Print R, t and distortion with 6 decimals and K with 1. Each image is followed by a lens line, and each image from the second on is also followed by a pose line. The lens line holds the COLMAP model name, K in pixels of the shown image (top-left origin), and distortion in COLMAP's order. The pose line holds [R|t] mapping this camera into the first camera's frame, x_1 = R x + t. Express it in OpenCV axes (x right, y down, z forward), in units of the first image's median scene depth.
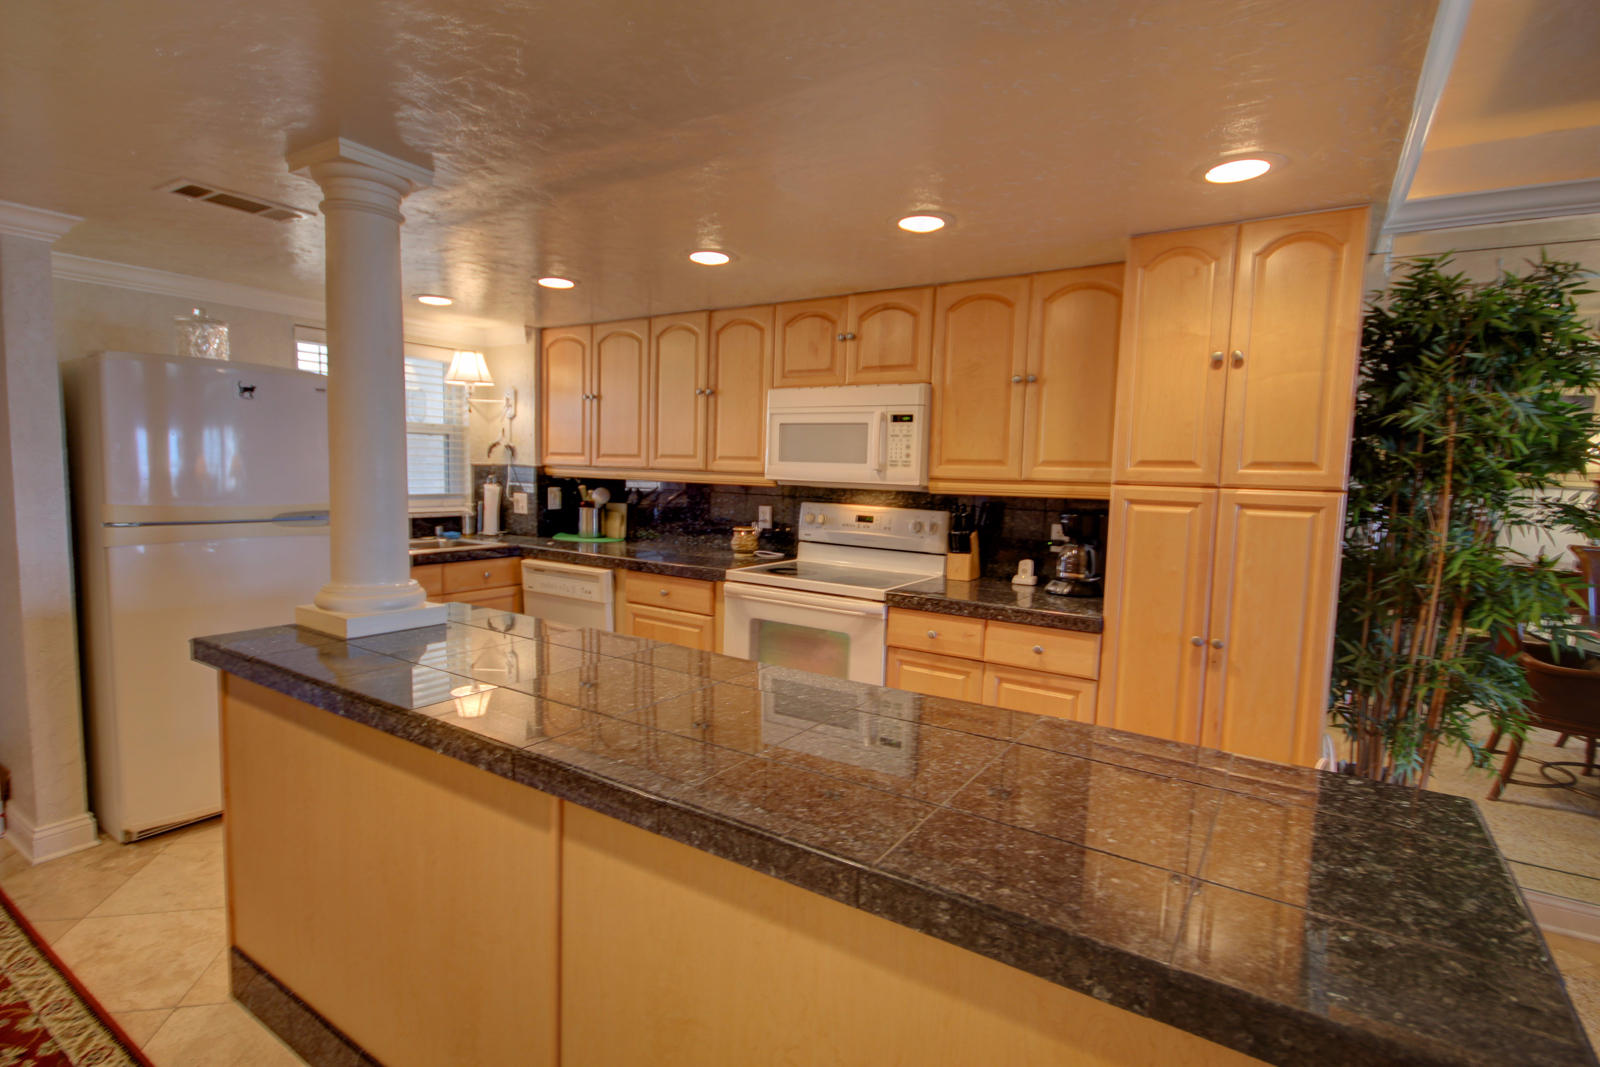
lens RADIAL K [[785.8, 0, 802.7], [0, 785.8, 538.9], [0, 0, 1]] dist [-0.001511, -0.001204]
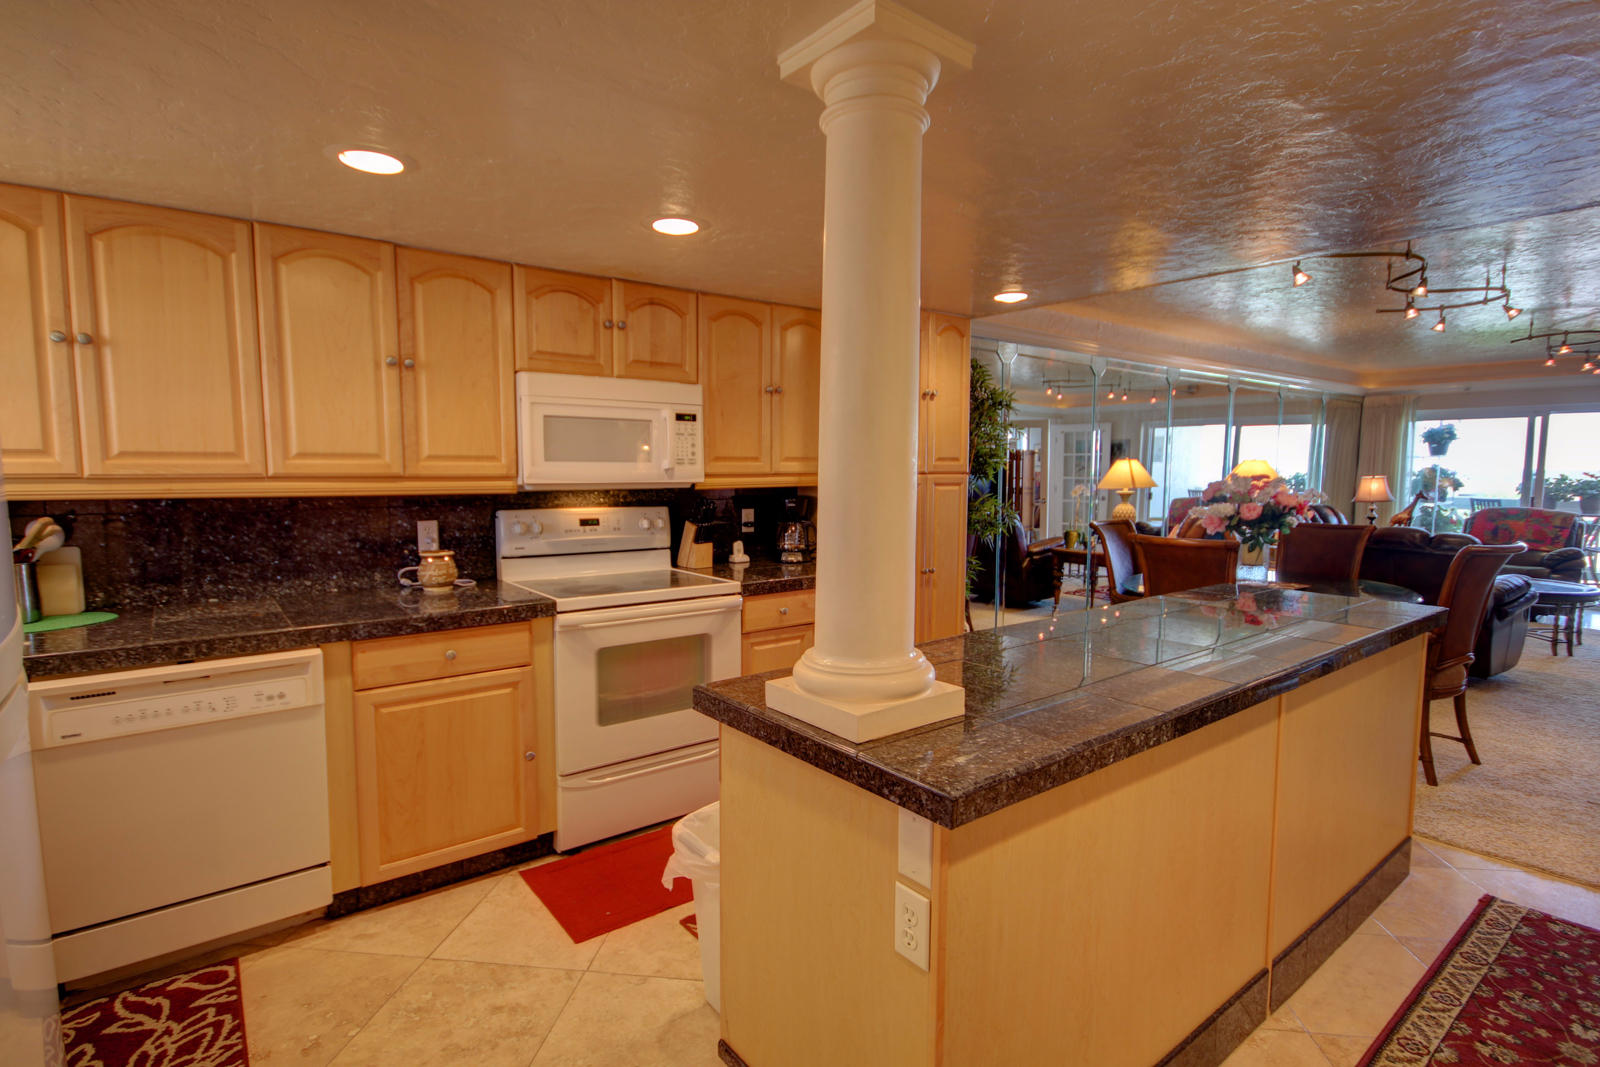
lens RADIAL K [[785.8, 0, 804.2], [0, 785.8, 532.7], [0, 0, 1]] dist [-0.001511, -0.001204]
pose [[0.322557, -0.105405, 0.940663, -0.772597], [0.094051, 0.992432, 0.078955, -0.068389], [-0.941866, 0.063003, 0.330030, 0.510261]]
